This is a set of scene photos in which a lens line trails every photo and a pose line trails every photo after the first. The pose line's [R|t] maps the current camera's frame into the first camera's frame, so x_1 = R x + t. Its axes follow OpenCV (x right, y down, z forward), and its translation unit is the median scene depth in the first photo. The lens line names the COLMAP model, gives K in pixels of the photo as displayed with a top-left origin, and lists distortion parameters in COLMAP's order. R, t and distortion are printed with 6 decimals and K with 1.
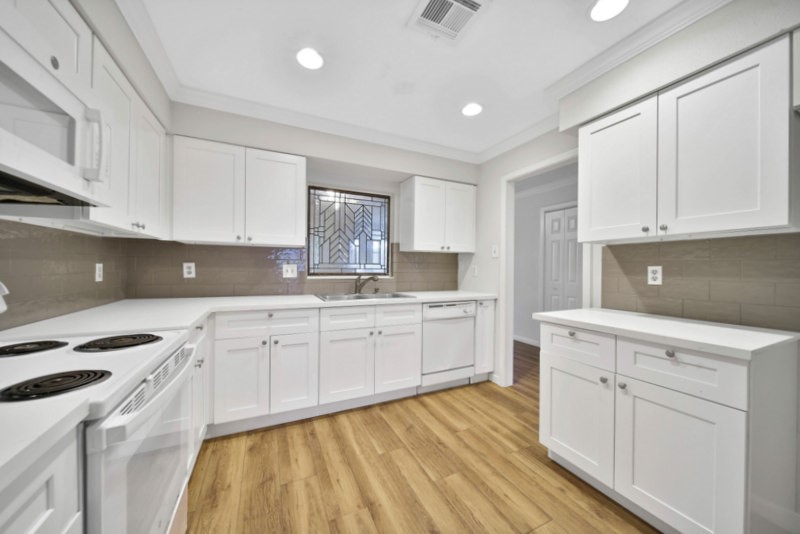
lens RADIAL K [[283.0, 0, 399.9], [0, 283.0, 268.6], [0, 0, 1]] dist [-0.007617, 0.000230]
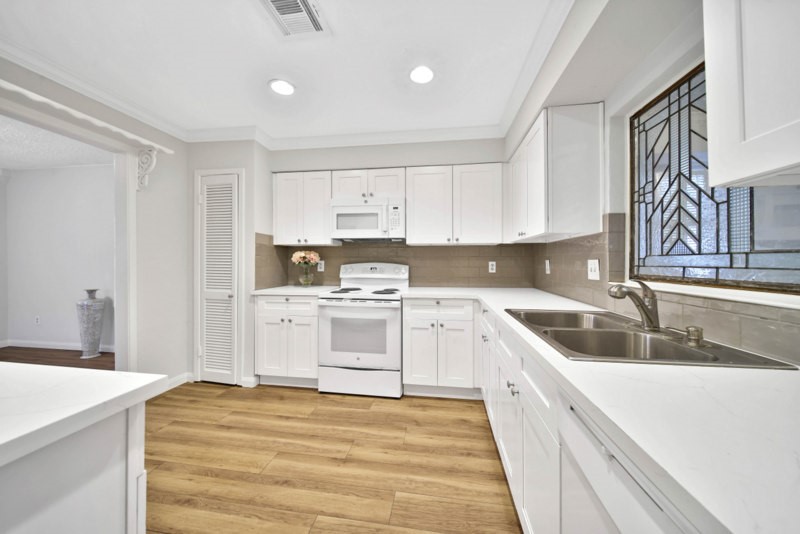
lens RADIAL K [[283.0, 0, 398.8], [0, 283.0, 261.4], [0, 0, 1]] dist [-0.007617, 0.000230]
pose [[-0.557171, -0.010543, -0.830331, 0.549455], [-0.012080, 0.999916, -0.004590, -0.002280], [0.830310, 0.007473, -0.557252, 1.323786]]
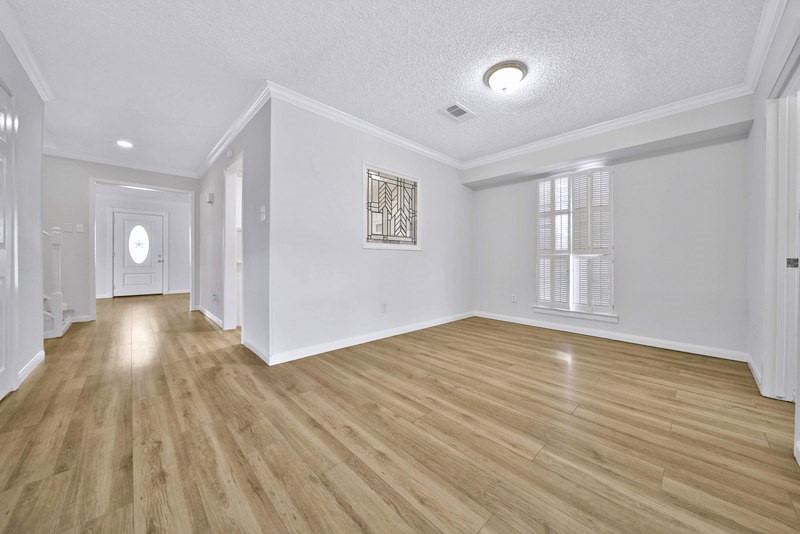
lens RADIAL K [[283.0, 0, 400.5], [0, 283.0, 259.1], [0, 0, 1]] dist [-0.007617, 0.000230]
pose [[0.952453, -0.010180, 0.304515, -0.870244], [0.009502, 0.999948, 0.003708, 0.108293], [-0.304537, -0.000638, 0.952500, -0.219992]]
